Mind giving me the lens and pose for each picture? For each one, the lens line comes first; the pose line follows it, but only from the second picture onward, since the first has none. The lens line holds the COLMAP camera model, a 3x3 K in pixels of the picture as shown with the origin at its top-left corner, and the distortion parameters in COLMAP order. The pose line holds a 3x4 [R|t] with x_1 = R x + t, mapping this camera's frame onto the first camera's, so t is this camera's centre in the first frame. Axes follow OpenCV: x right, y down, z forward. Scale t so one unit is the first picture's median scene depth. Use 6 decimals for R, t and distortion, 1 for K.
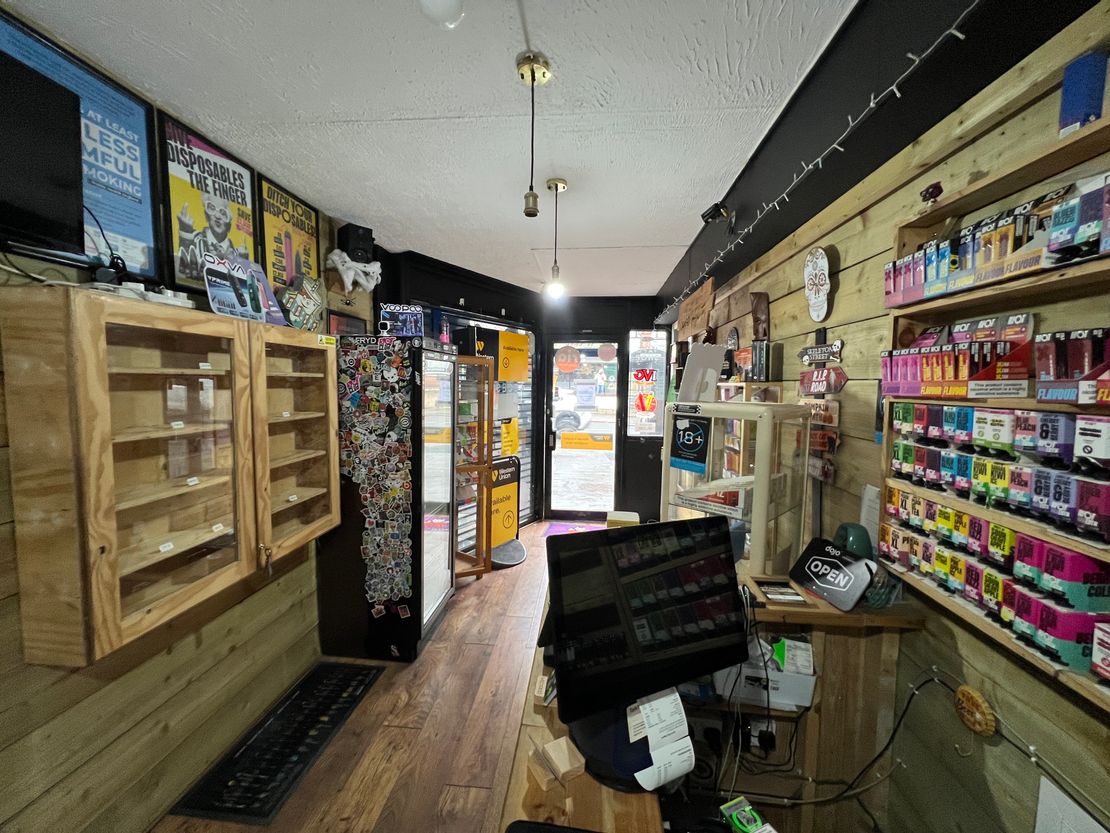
lens RADIAL K [[443.4, 0, 552.3], [0, 443.4, 414.5], [0, 0, 1]] dist [0.000168, -0.000442]
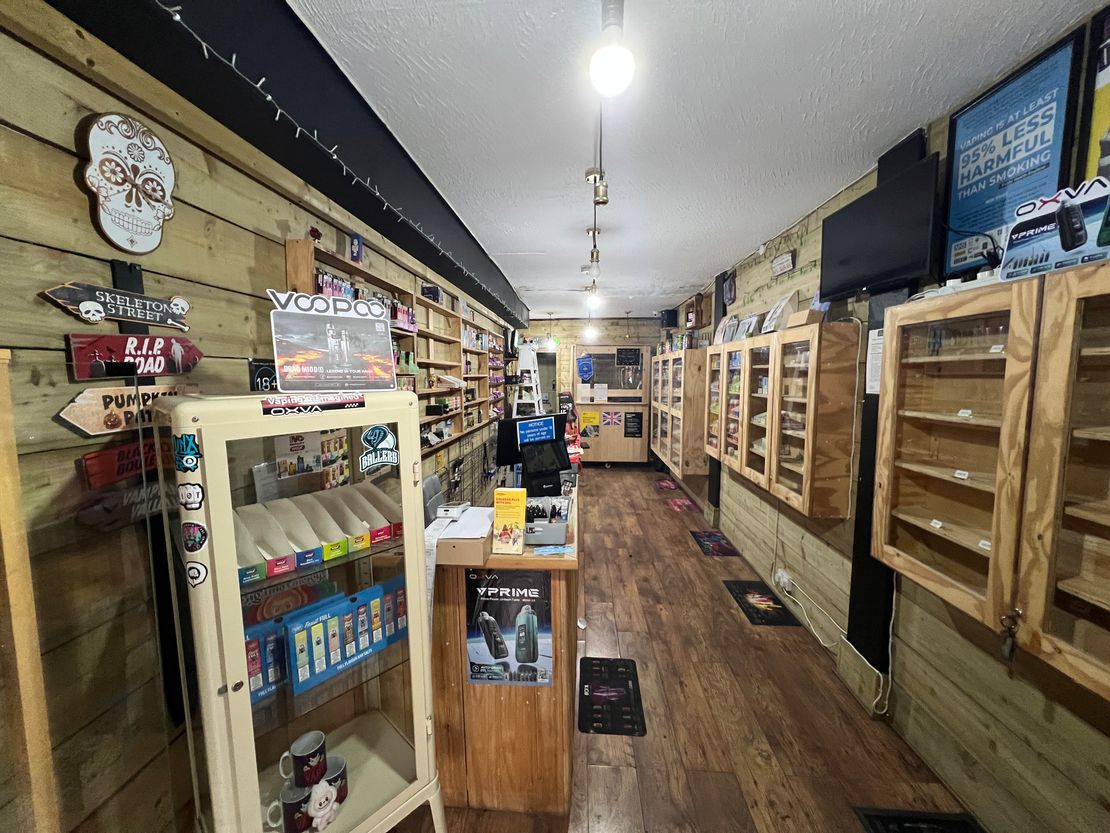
lens RADIAL K [[443.4, 0, 552.3], [0, 443.4, 414.5], [0, 0, 1]] dist [0.000168, -0.000442]
pose [[-0.999730, -0.008286, -0.021721, 0.054377], [-0.011674, 0.986911, 0.160843, -0.083220], [0.020104, 0.161053, -0.986741, 1.353809]]
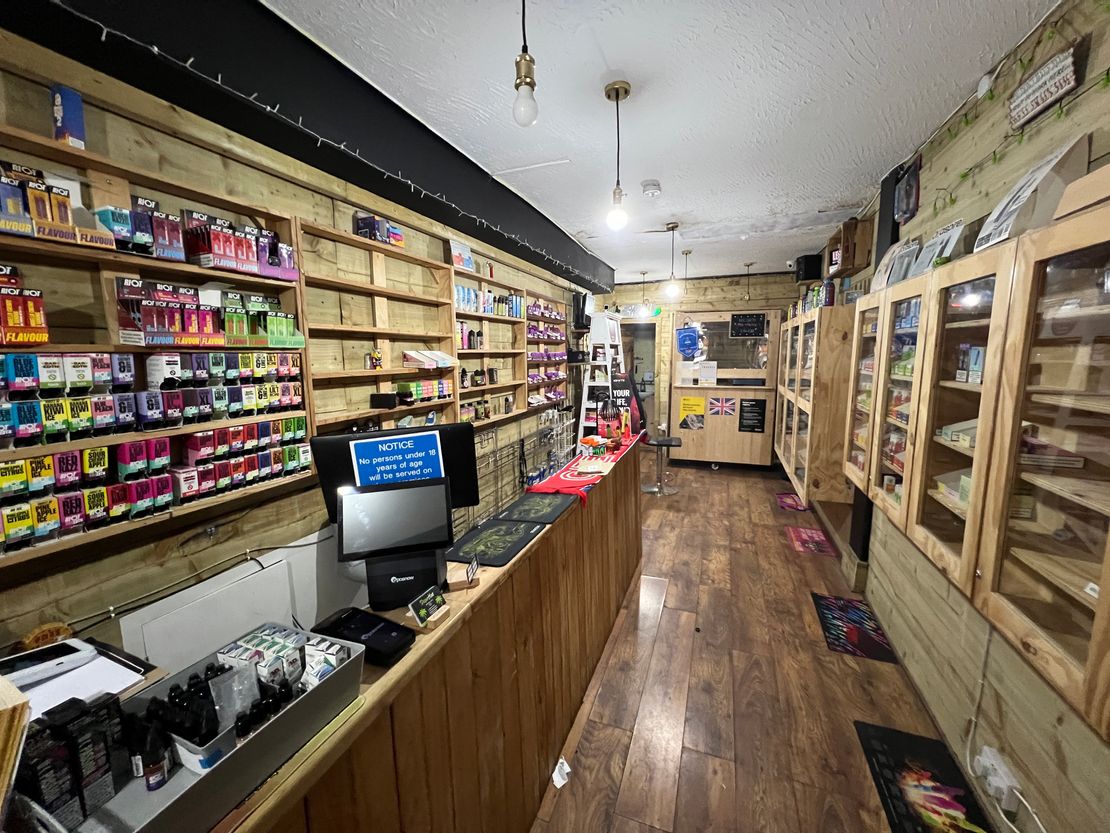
lens RADIAL K [[443.4, 0, 552.3], [0, 443.4, 414.5], [0, 0, 1]] dist [0.000168, -0.000442]
pose [[-0.960591, -0.039725, 0.275111, -0.235243], [0.019252, 0.977850, 0.208419, -0.031771], [-0.277297, 0.205503, -0.938550, 0.762983]]
